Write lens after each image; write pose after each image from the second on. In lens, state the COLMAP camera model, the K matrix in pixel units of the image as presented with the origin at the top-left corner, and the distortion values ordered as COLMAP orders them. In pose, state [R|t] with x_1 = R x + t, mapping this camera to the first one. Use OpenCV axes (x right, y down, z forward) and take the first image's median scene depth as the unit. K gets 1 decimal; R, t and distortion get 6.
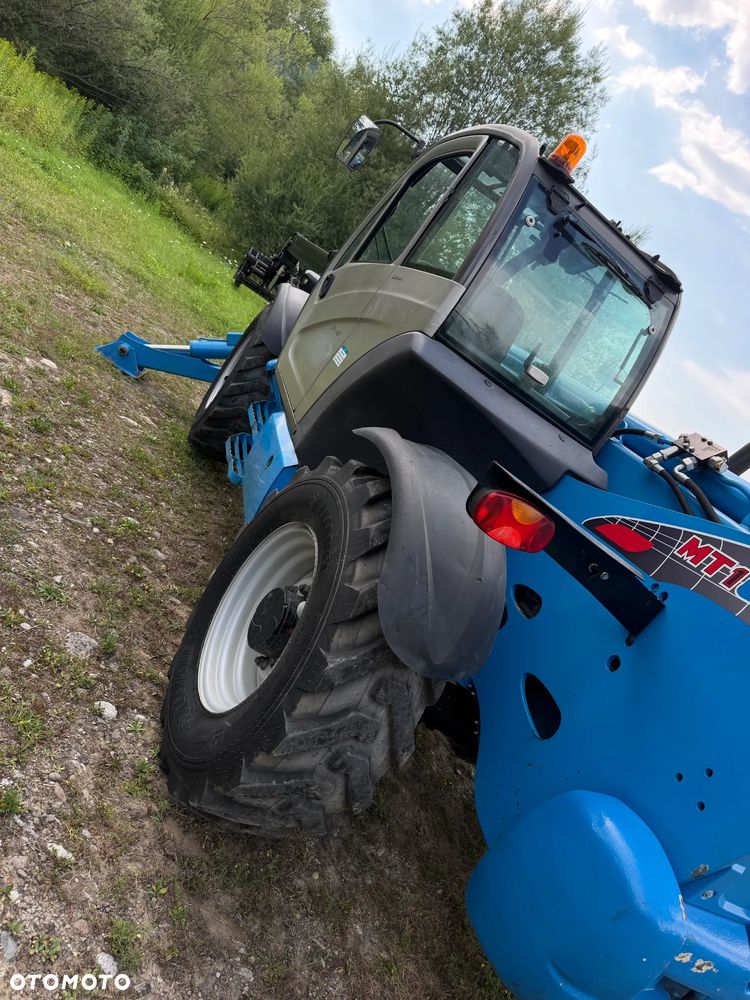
lens RADIAL K [[725.0, 0, 351.6], [0, 725.0, 500.8], [0, 0, 1]] dist [0.121395, -0.146850]
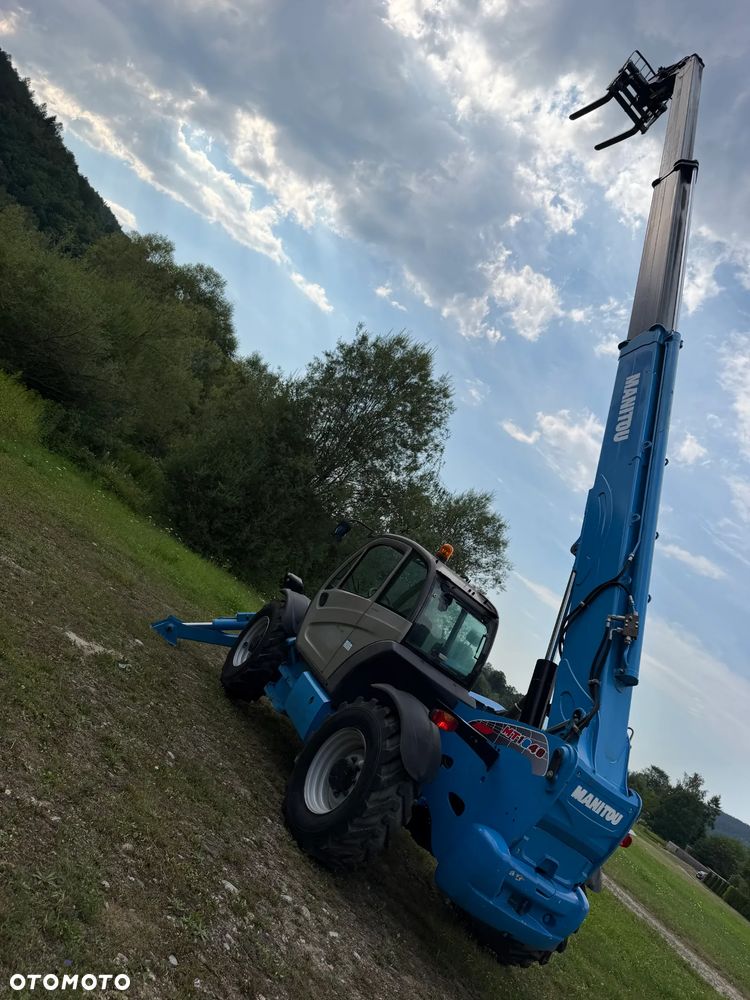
lens RADIAL K [[778.1, 0, 376.0], [0, 778.1, 503.7], [0, 0, 1]] dist [0.144965, -0.201821]
pose [[0.978394, 0.019528, 0.205824, -0.107140], [0.039868, 0.959024, -0.280505, 0.010695], [-0.202868, 0.282650, 0.937525, -0.321033]]
